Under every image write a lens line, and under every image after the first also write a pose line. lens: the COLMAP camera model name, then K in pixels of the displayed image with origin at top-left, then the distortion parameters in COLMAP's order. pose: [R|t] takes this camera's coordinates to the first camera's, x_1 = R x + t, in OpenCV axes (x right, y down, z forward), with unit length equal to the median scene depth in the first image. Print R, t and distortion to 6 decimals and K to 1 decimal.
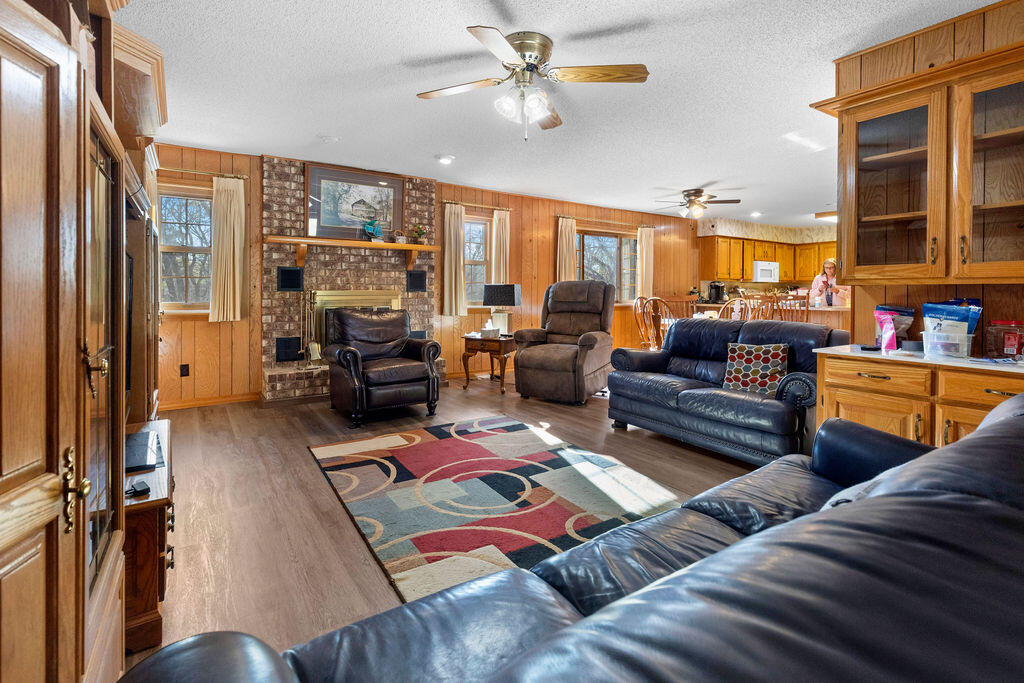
lens RADIAL K [[478.0, 0, 505.3], [0, 478.0, 299.9], [0, 0, 1]] dist [0.010471, -0.004172]
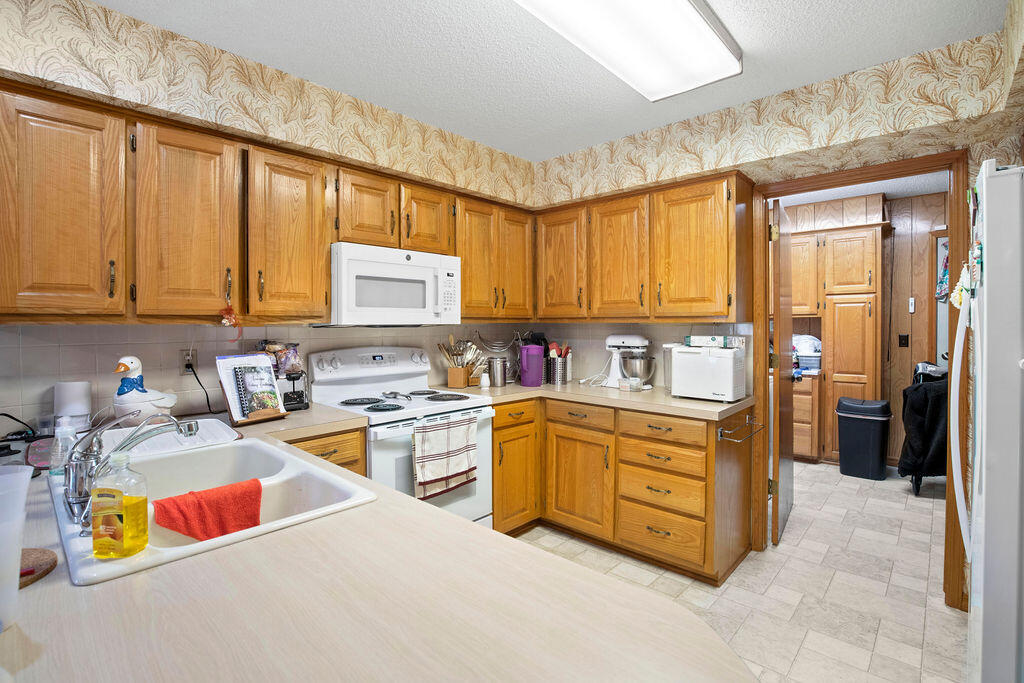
lens RADIAL K [[478.0, 0, 553.7], [0, 478.0, 321.6], [0, 0, 1]] dist [0.010471, -0.004172]
pose [[0.955318, -0.007812, 0.295476, 1.099185], [0.010403, 0.999920, -0.007197, -0.072953], [-0.295396, 0.009949, 0.955323, 1.433456]]
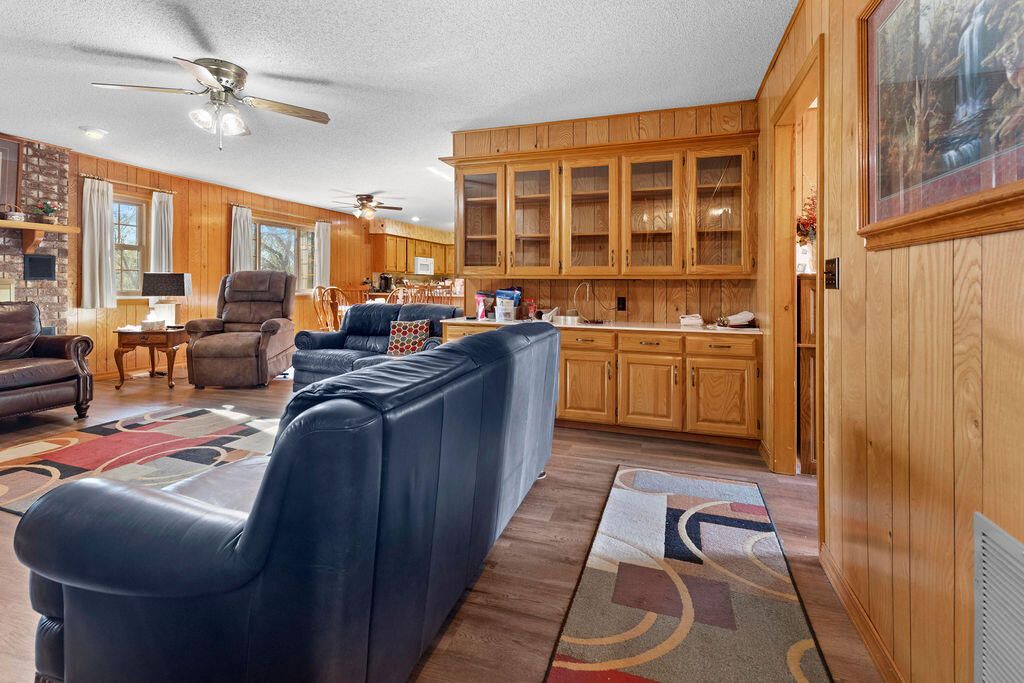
lens RADIAL K [[478.0, 0, 506.6], [0, 478.0, 289.4], [0, 0, 1]] dist [0.010471, -0.004172]
pose [[0.792115, -0.004167, 0.610358, -0.064107], [0.004764, 0.999988, 0.000644, 0.002685], [-0.610354, 0.002397, 0.792126, -0.179781]]
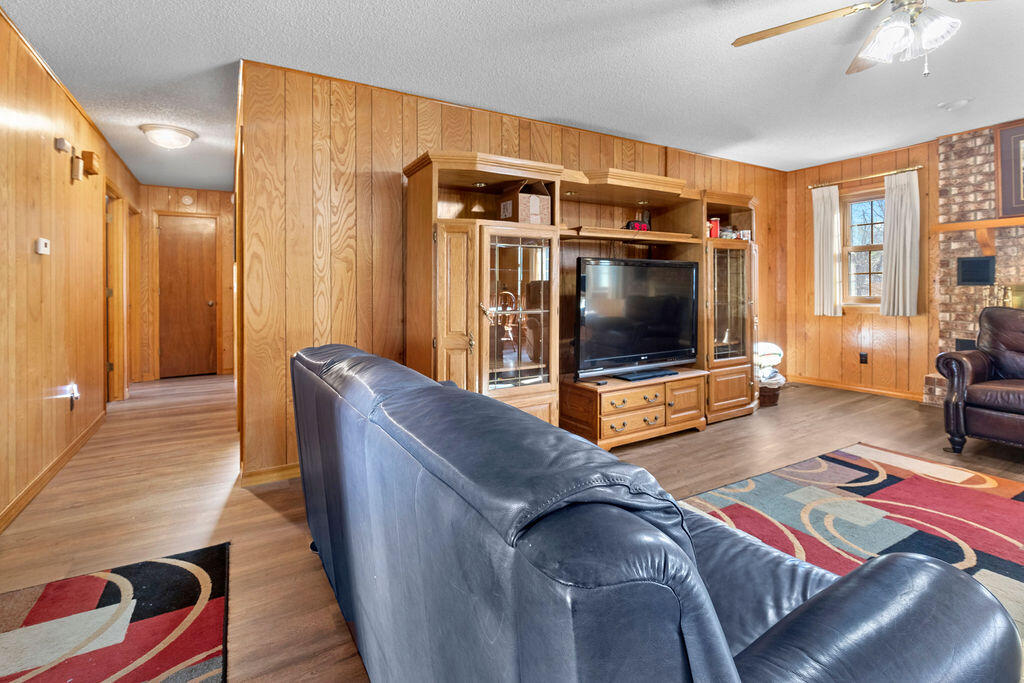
lens RADIAL K [[478.0, 0, 520.1], [0, 478.0, 289.6], [0, 0, 1]] dist [0.010471, -0.004172]
pose [[-0.031581, -0.001840, -0.999500, 0.432654], [-0.007010, 0.999974, -0.001619, -0.003908], [0.999477, 0.006955, -0.031593, 0.228310]]
